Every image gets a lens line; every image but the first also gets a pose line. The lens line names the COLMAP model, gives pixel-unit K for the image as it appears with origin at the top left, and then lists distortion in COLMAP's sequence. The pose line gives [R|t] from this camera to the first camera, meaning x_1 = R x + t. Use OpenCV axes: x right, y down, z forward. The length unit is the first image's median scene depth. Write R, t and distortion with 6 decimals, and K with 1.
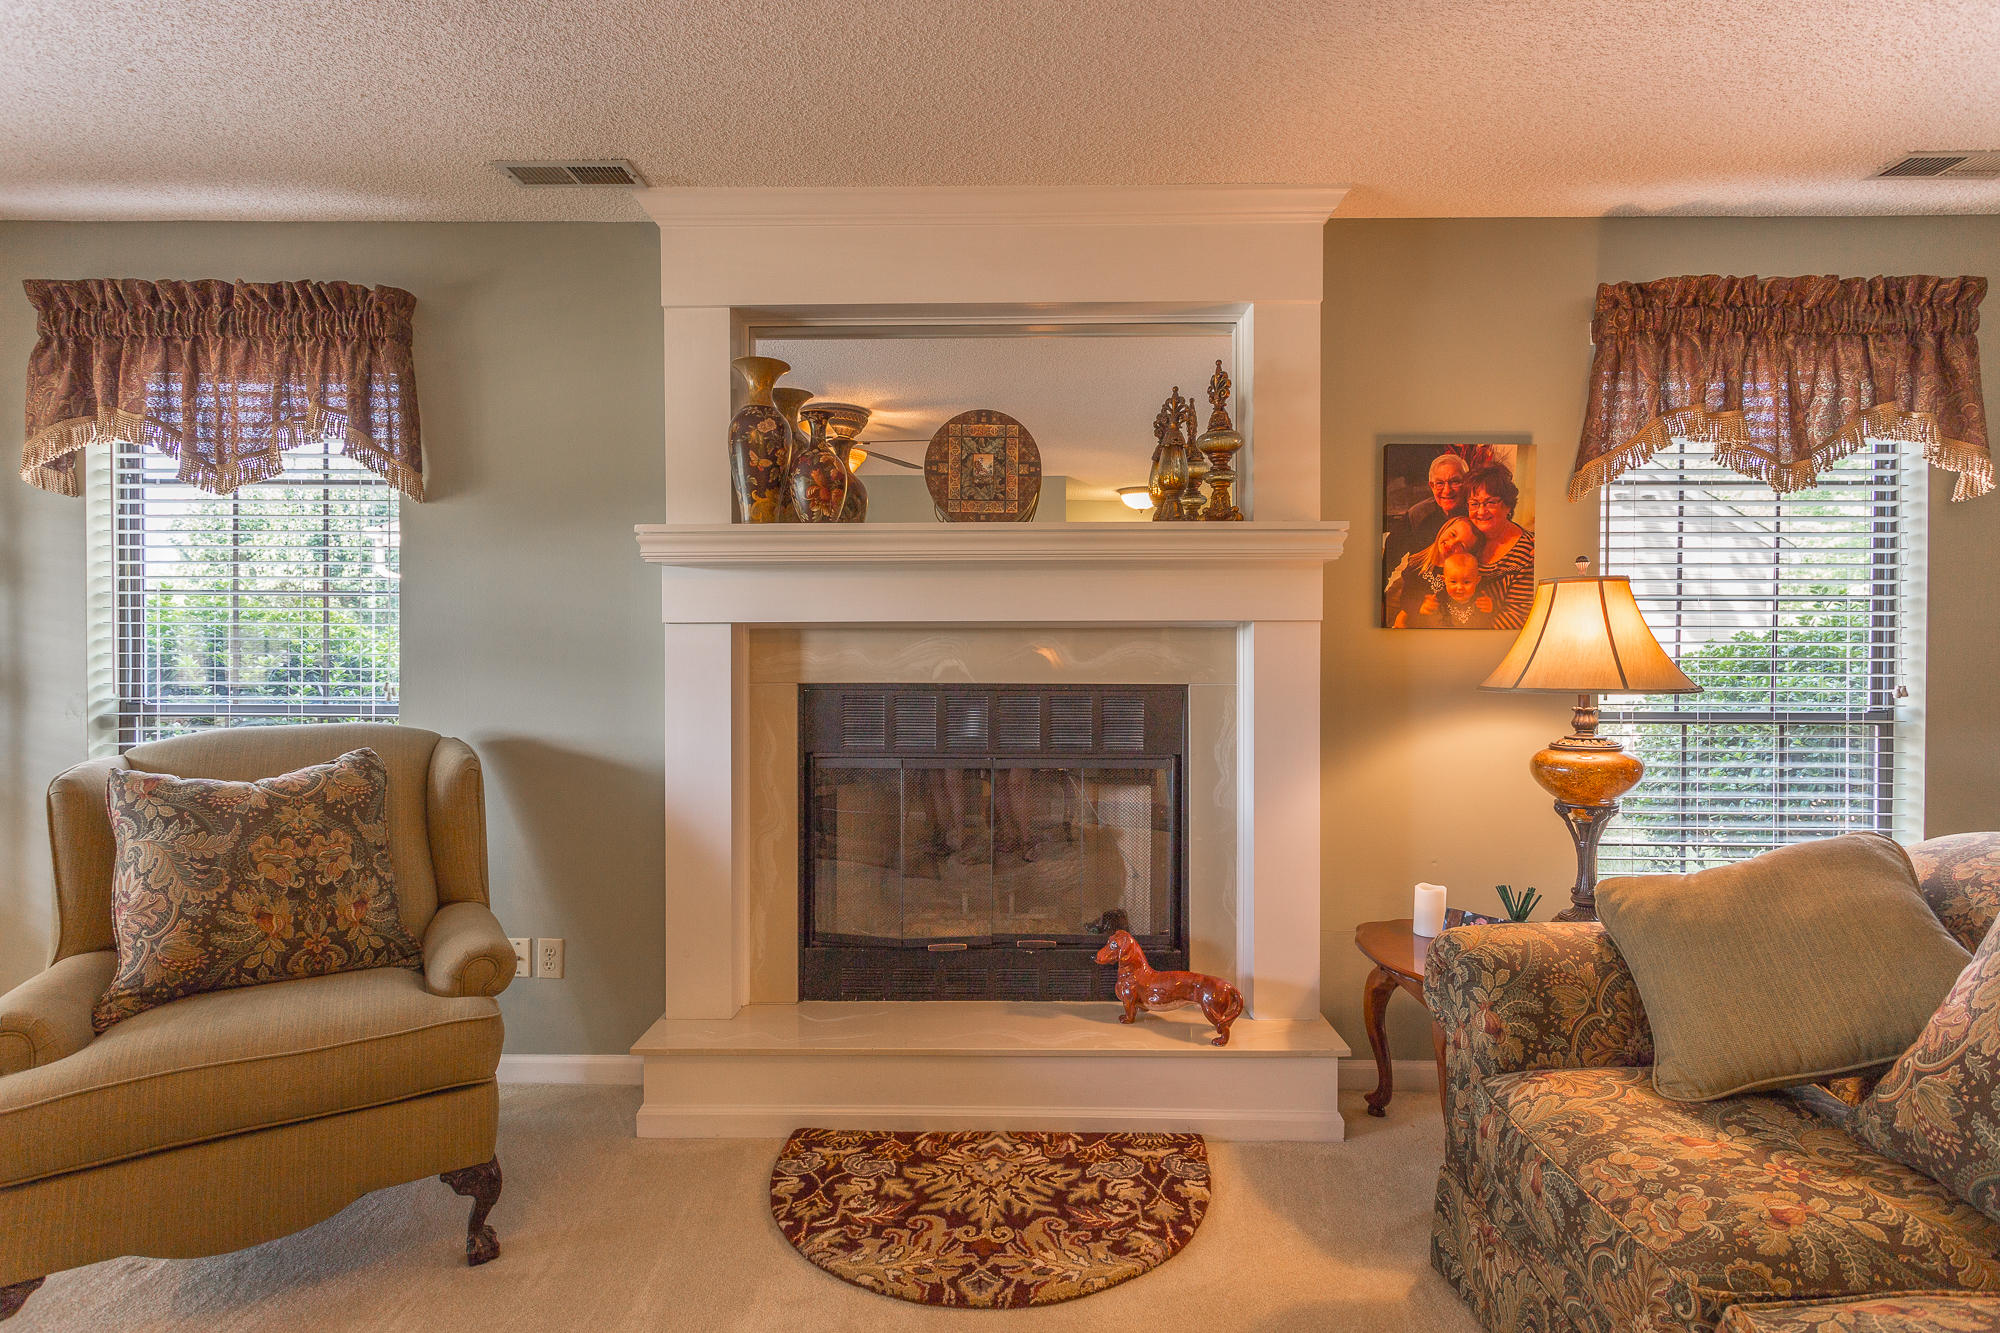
lens RADIAL K [[953.0, 0, 1007.3], [0, 953.0, 661.4], [0, 0, 1]] dist [-0.003039, 0.004085]
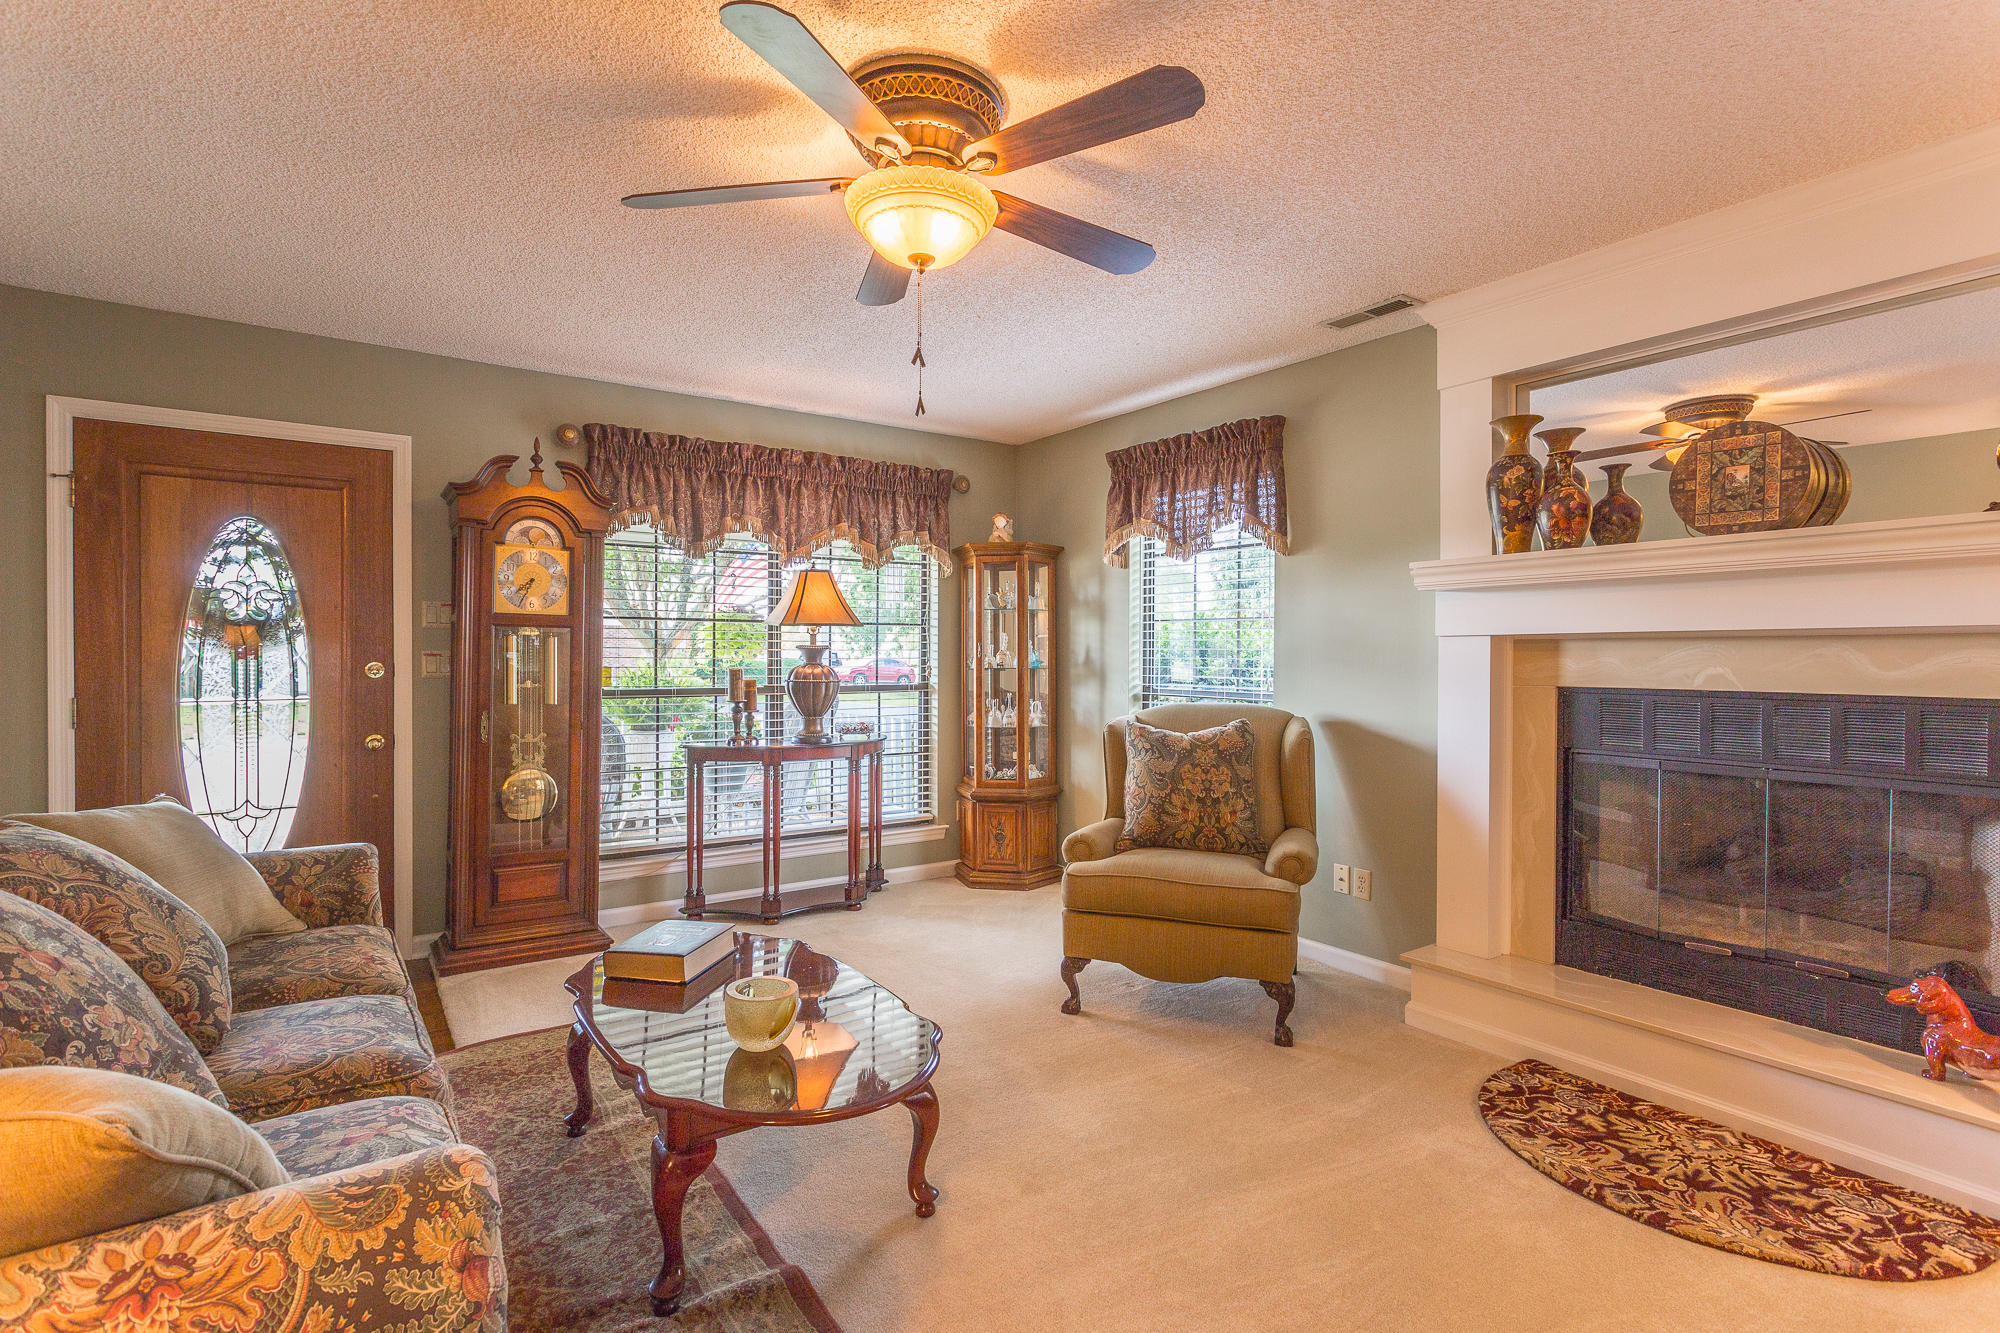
lens RADIAL K [[953.0, 0, 997.6], [0, 953.0, 661.2], [0, 0, 1]] dist [-0.003039, 0.004085]
pose [[0.582091, 0.006921, -0.813094, 0.337164], [-0.010963, 0.999940, 0.000663, -0.000929], [0.813050, 0.008528, 0.582132, -0.227811]]
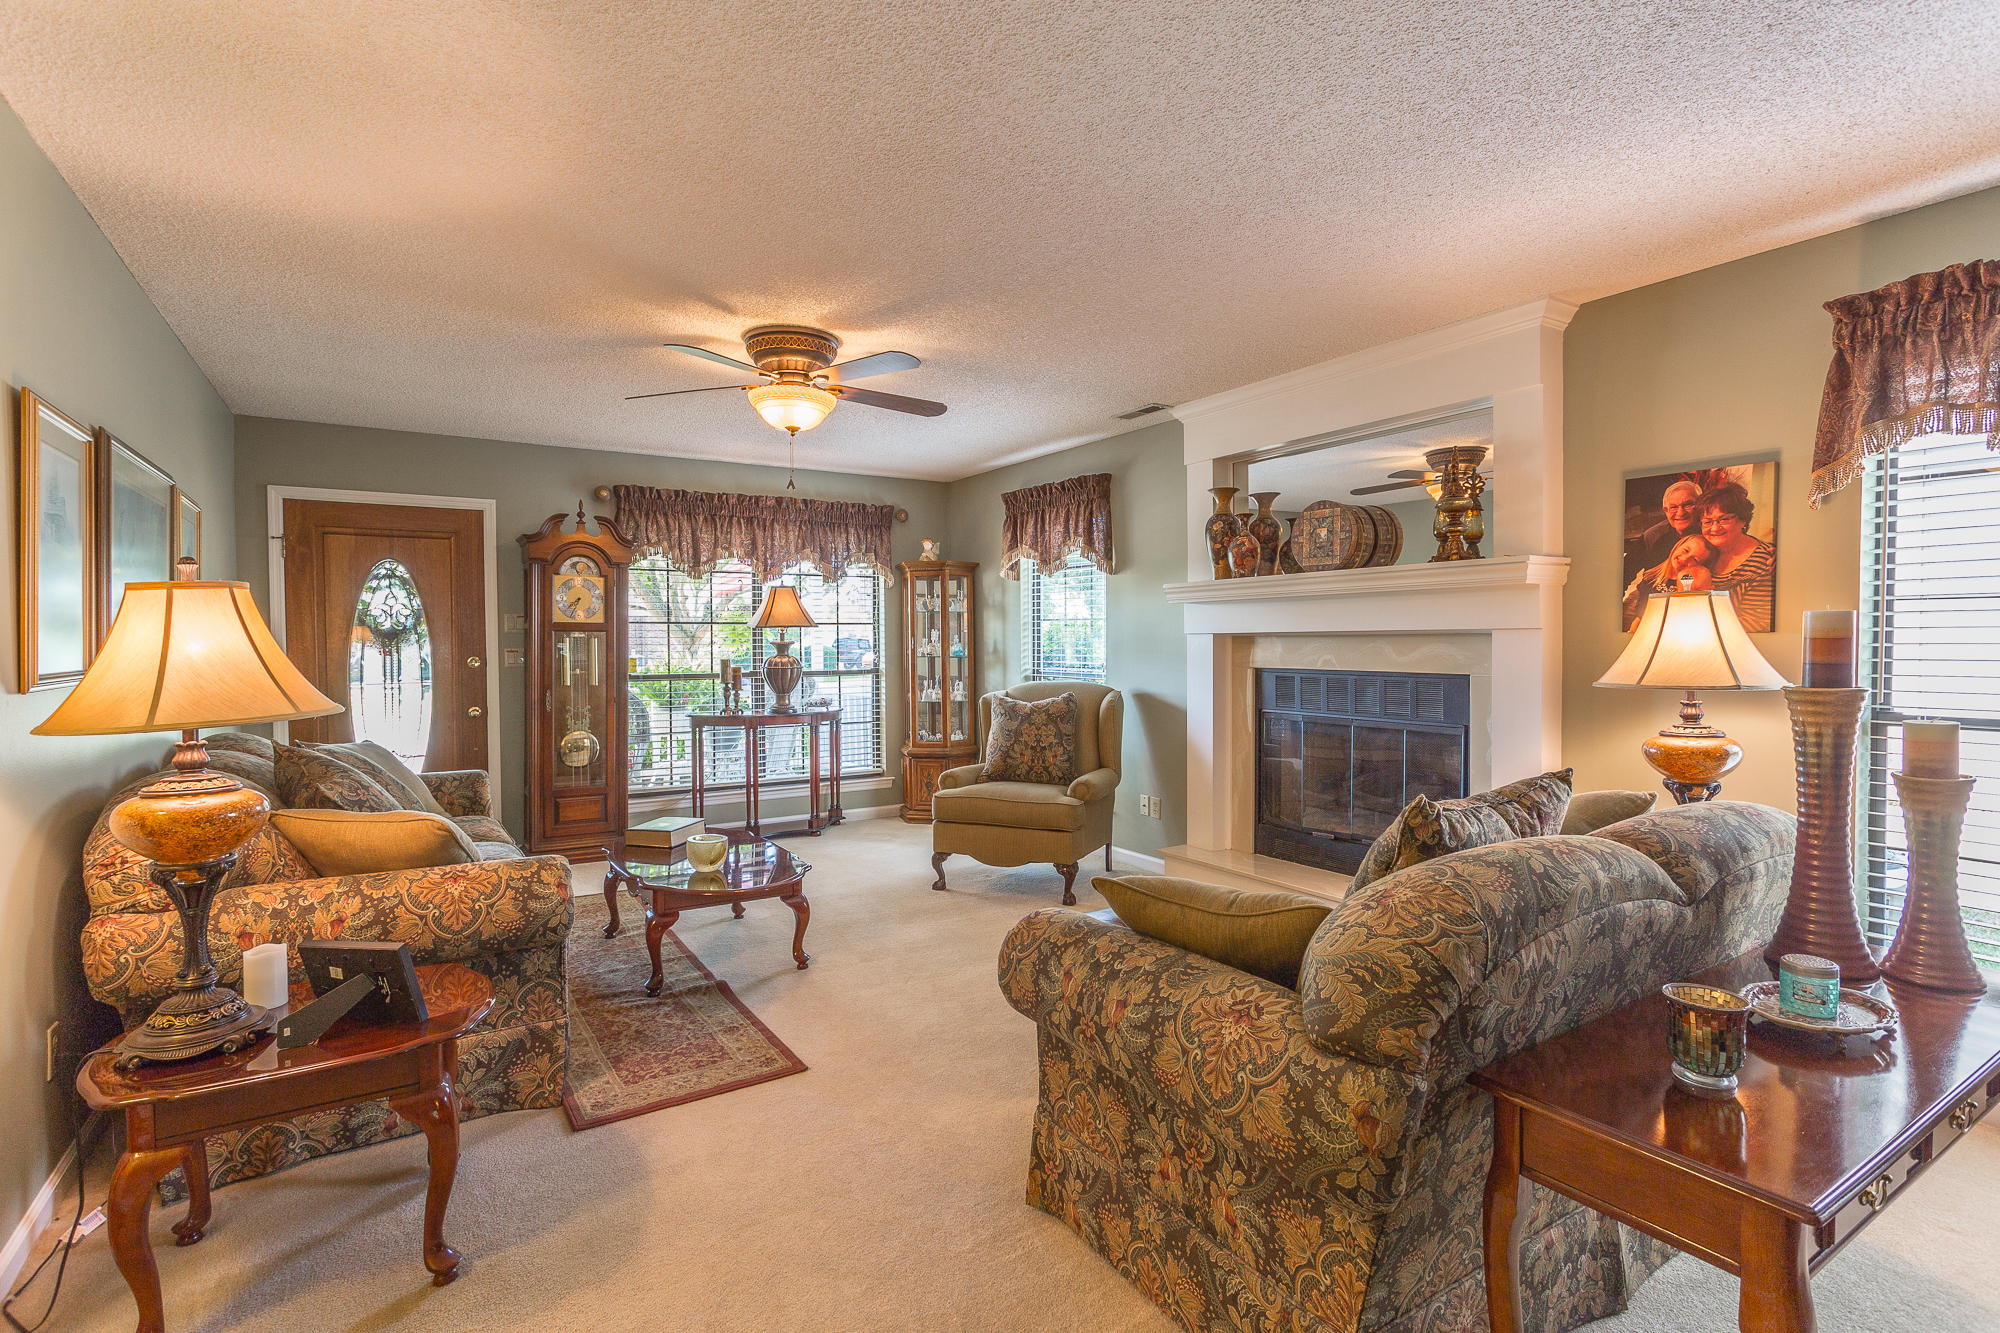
lens RADIAL K [[953.0, 0, 994.4], [0, 953.0, 660.7], [0, 0, 1]] dist [-0.003039, 0.004085]
pose [[0.545447, 0.015281, -0.838006, 1.006407], [-0.002284, 0.999857, 0.016747, -0.017961], [0.838142, -0.007221, 0.545404, -0.339943]]
